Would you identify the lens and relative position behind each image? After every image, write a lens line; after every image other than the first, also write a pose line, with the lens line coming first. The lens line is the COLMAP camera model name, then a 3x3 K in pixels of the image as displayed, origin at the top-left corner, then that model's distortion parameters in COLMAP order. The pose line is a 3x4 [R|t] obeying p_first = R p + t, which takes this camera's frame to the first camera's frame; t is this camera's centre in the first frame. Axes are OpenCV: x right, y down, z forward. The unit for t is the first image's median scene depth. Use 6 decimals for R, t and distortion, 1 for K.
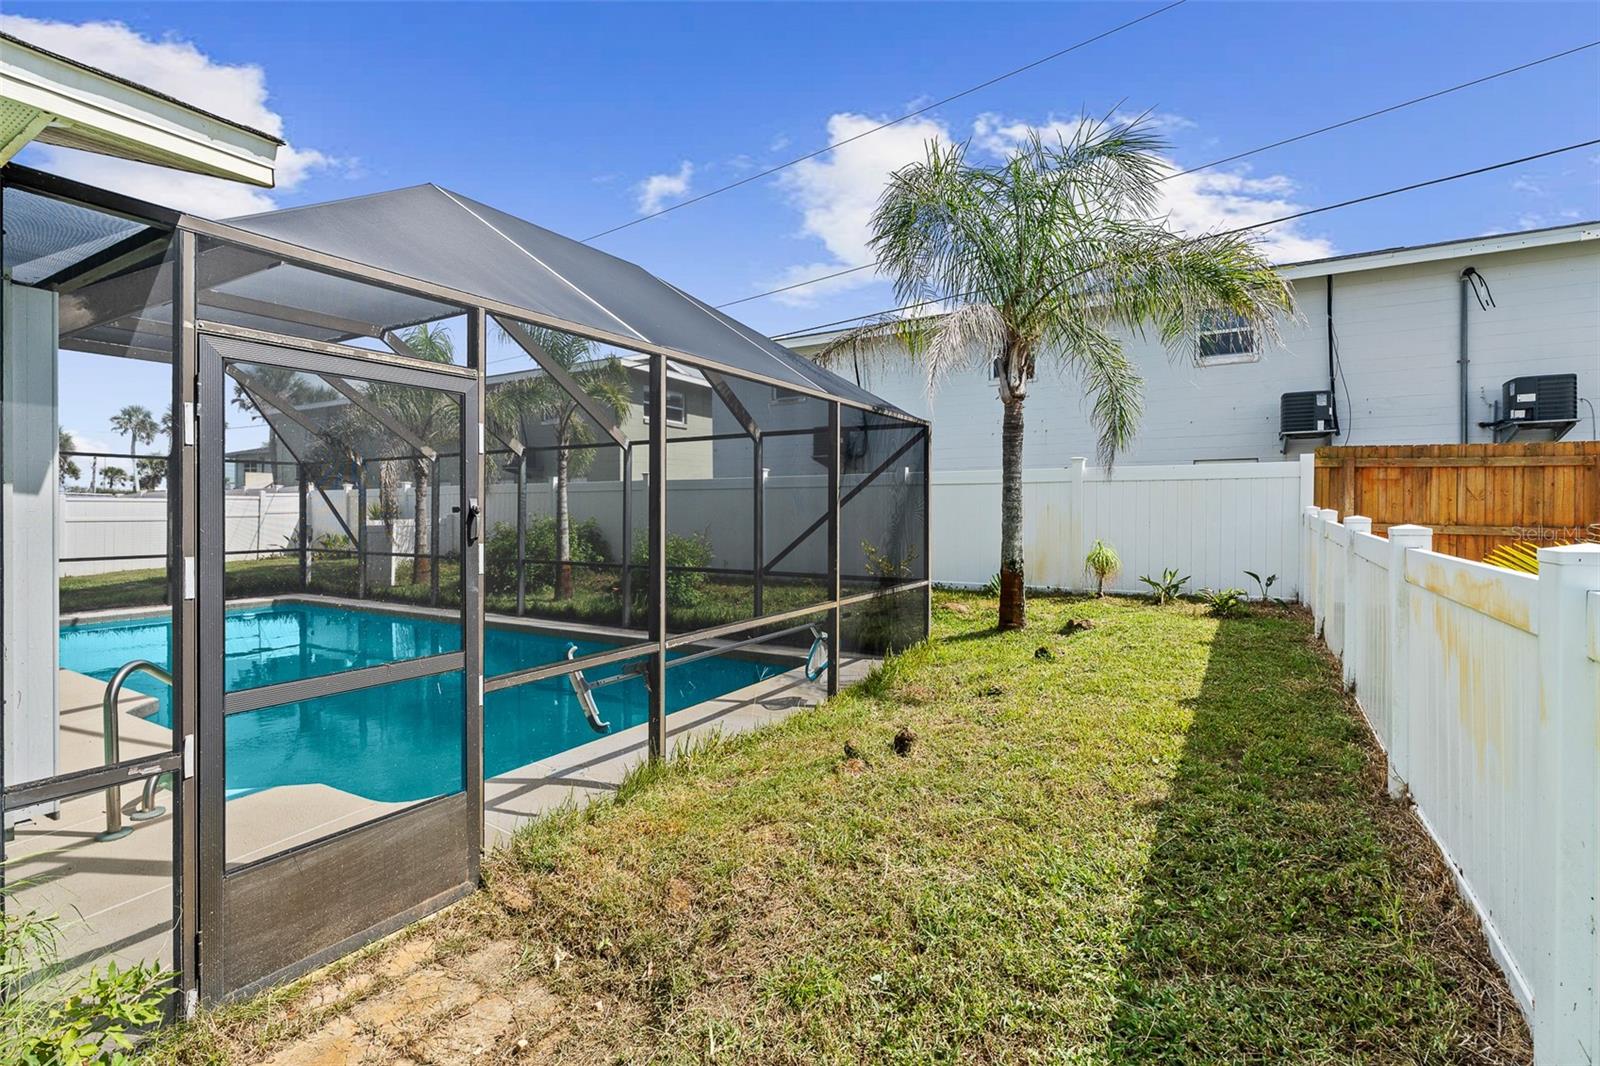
lens RADIAL K [[722.2, 0, 799.4], [0, 722.2, 521.8], [0, 0, 1]] dist [-0.002562, 0.001315]
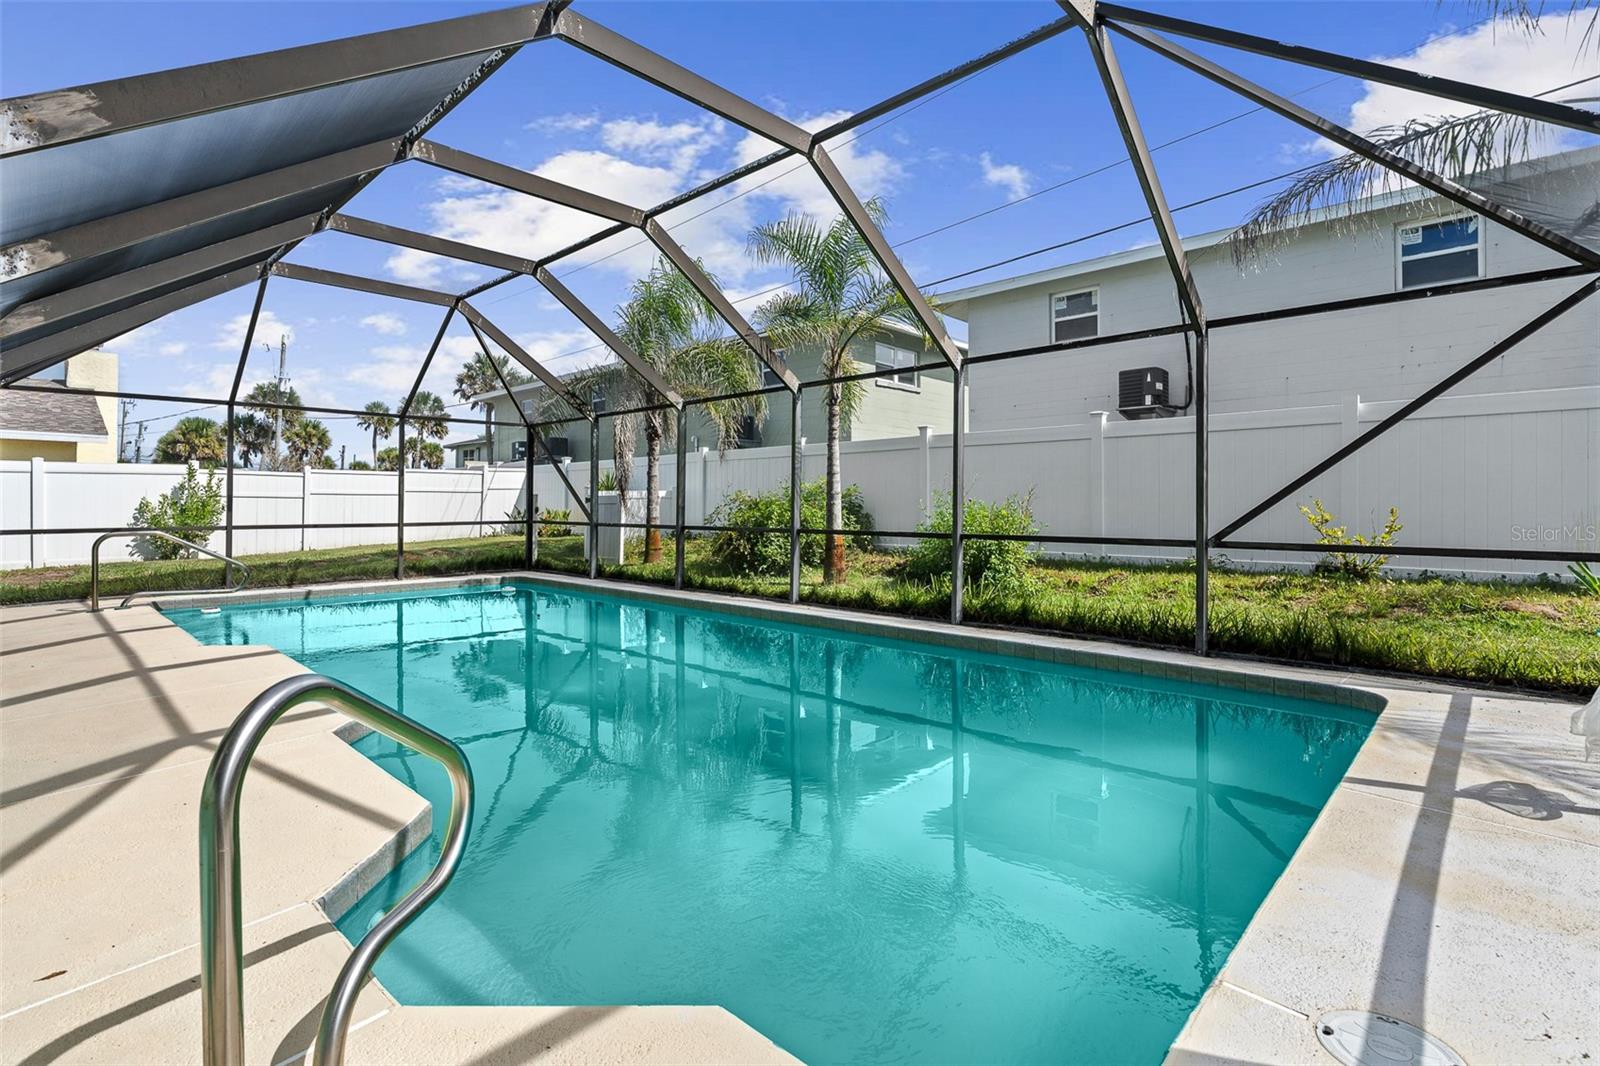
lens RADIAL K [[748.7, 0, 803.6], [0, 748.7, 508.4], [0, 0, 1]] dist [-0.001503, 0.000196]
pose [[0.974633, 0.001469, -0.223806, -0.167551], [-0.003924, 0.999937, -0.010527, 0.032548], [0.223776, 0.011138, 0.974577, 0.194245]]
